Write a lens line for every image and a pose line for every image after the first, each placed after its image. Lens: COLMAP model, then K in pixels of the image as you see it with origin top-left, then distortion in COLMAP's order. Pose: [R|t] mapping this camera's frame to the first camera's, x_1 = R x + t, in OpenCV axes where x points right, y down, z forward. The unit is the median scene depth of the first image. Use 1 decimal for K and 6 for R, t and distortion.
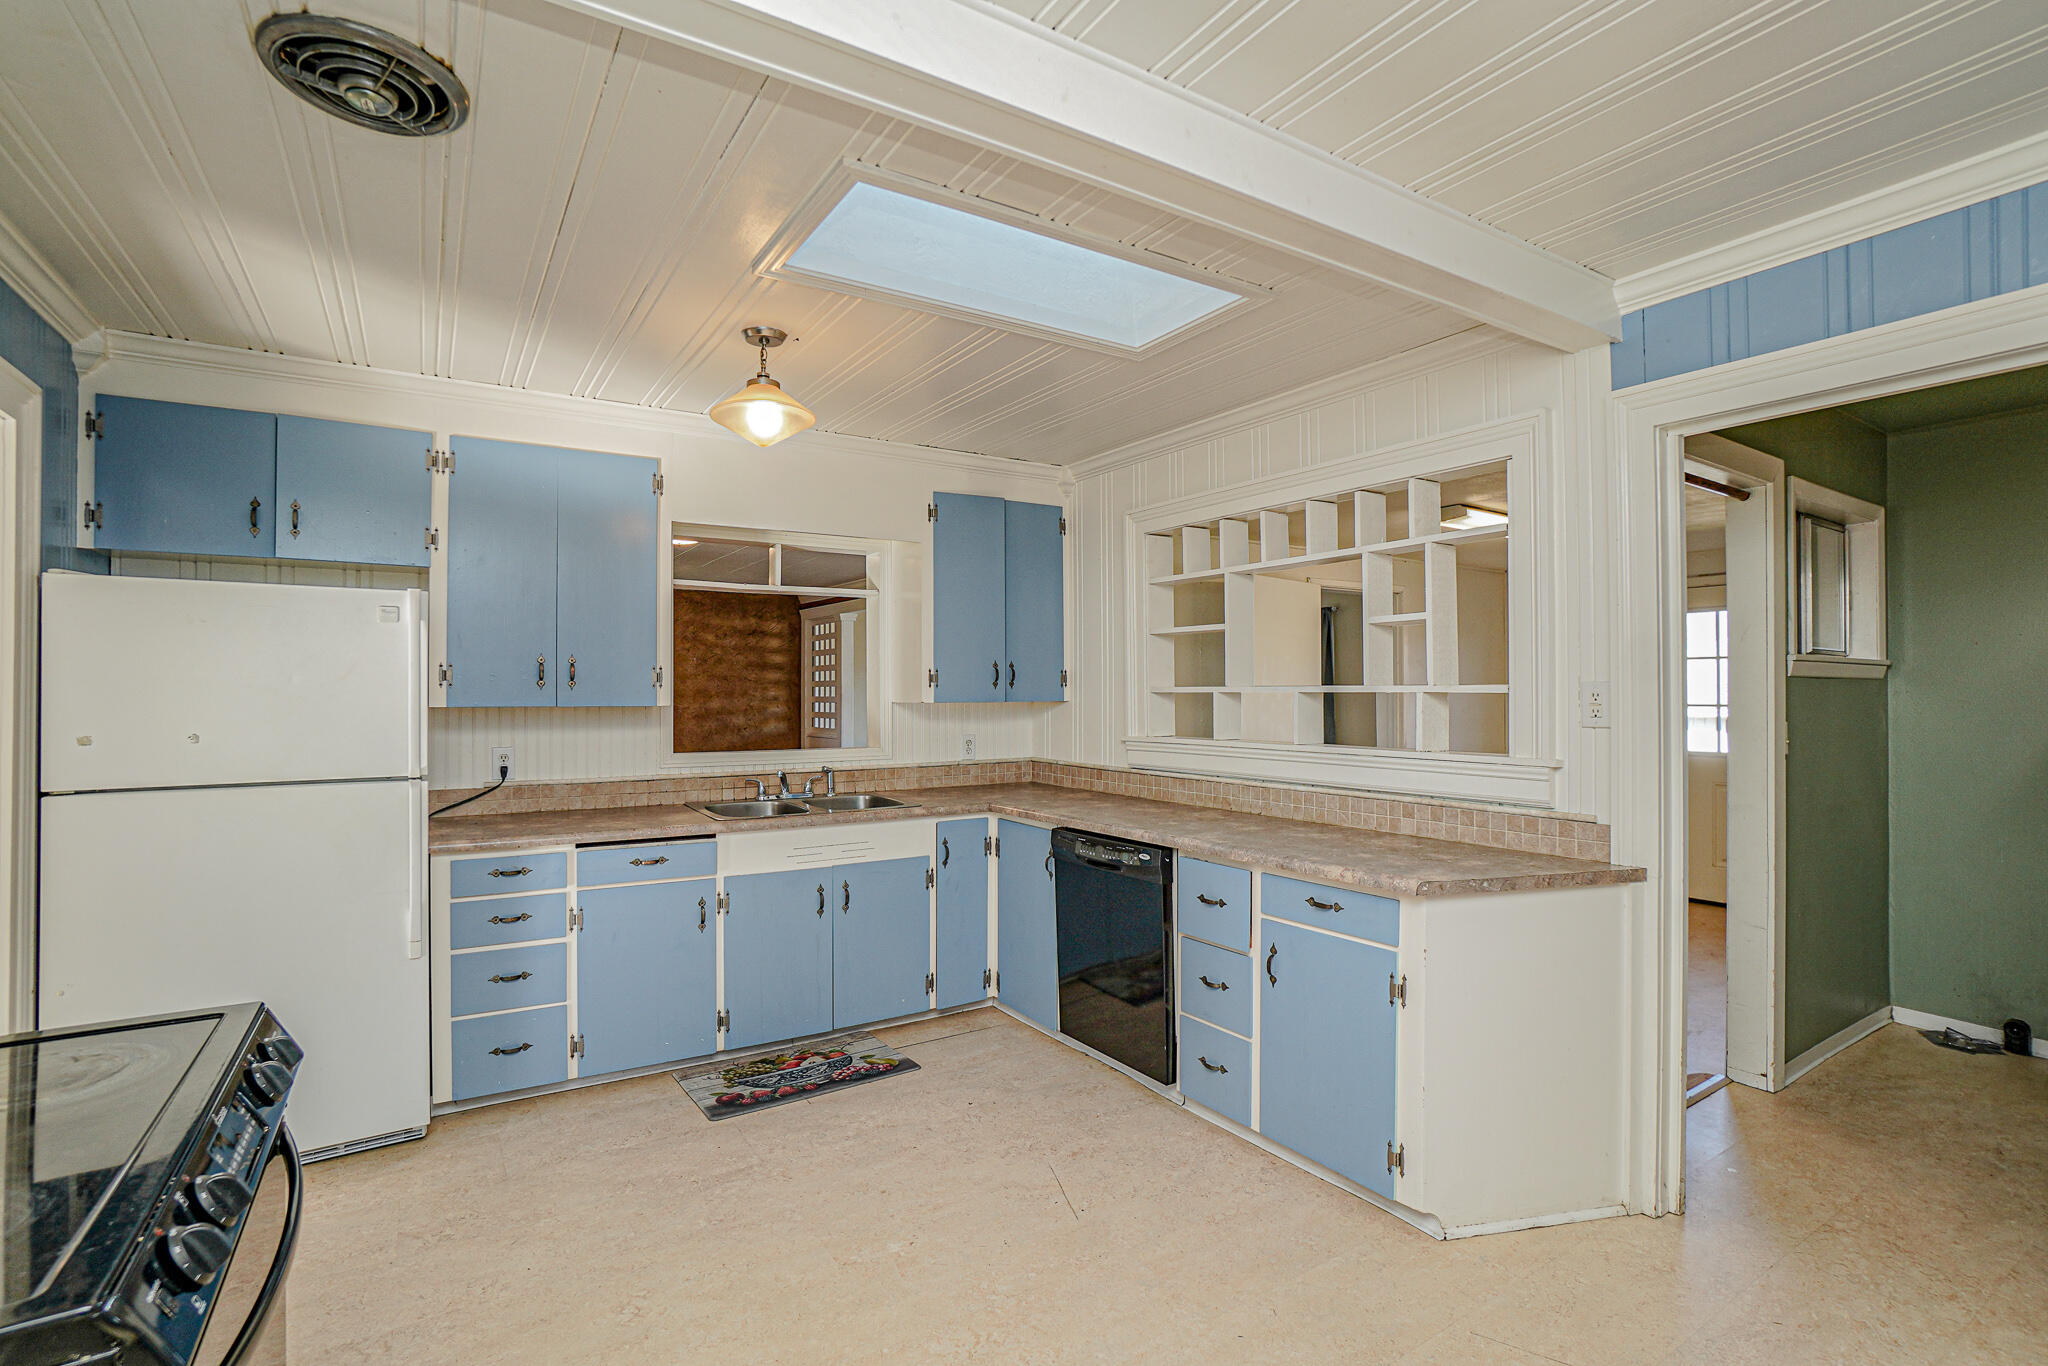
lens RADIAL K [[959.3, 0, 1025.9], [0, 959.3, 687.6], [0, 0, 1]] dist [-0.002445, 0.000000]
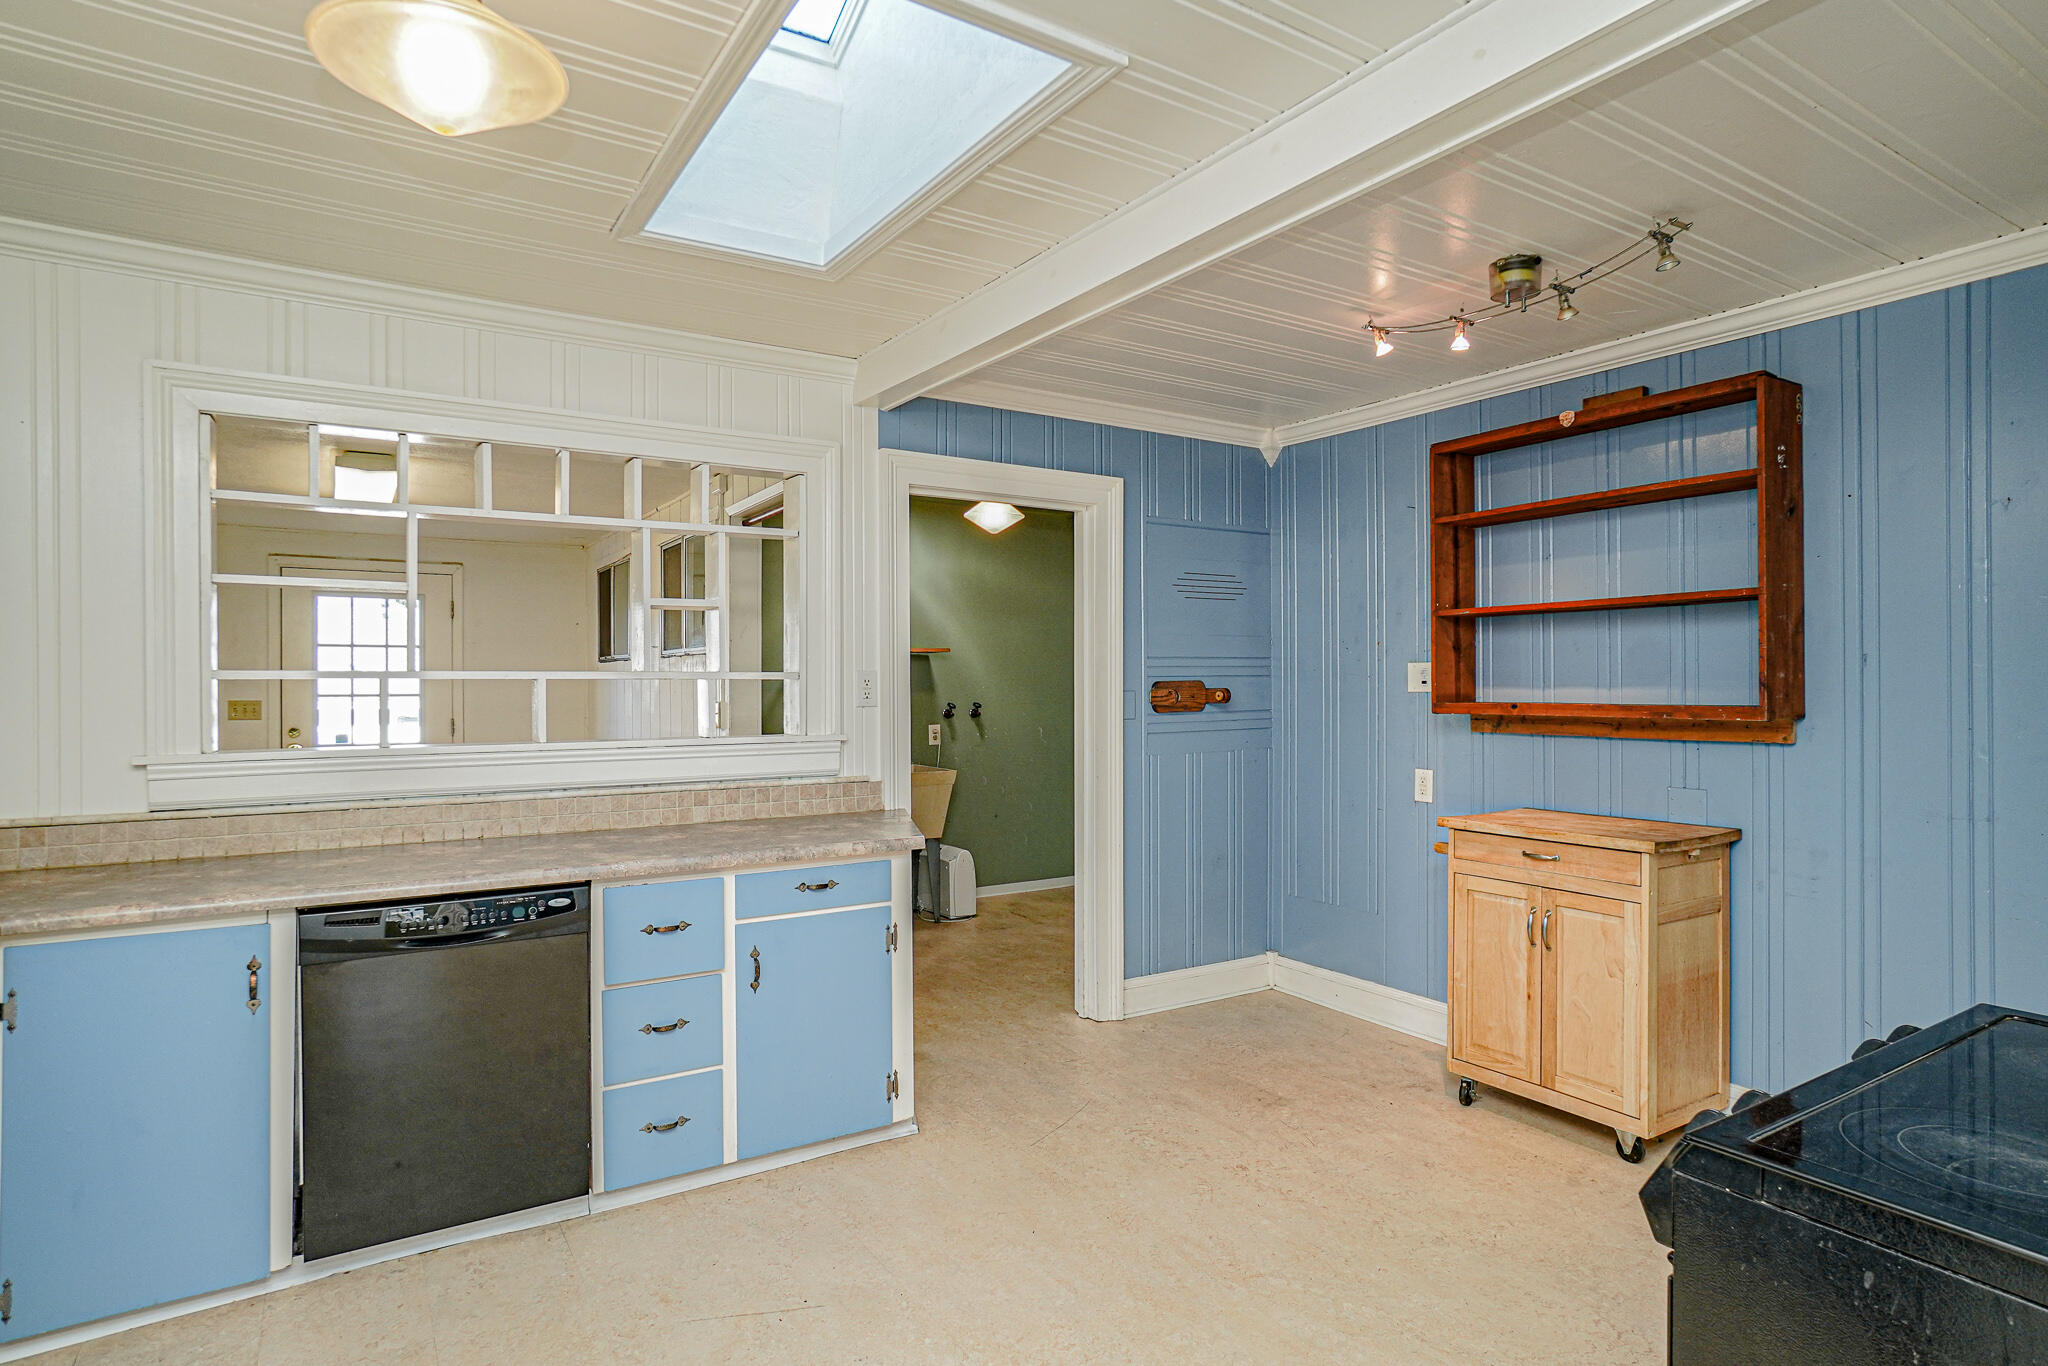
lens RADIAL K [[1088.6, 0, 1024.0], [0, 1088.6, 684.1], [0, 0, 1]] dist [-0.000806, 0.000052]
pose [[0.001826, 0.000588, 0.999998, -0.772434], [-0.005135, 0.999987, -0.000579, 0.009843], [-0.999985, -0.005134, 0.001829, 0.708962]]
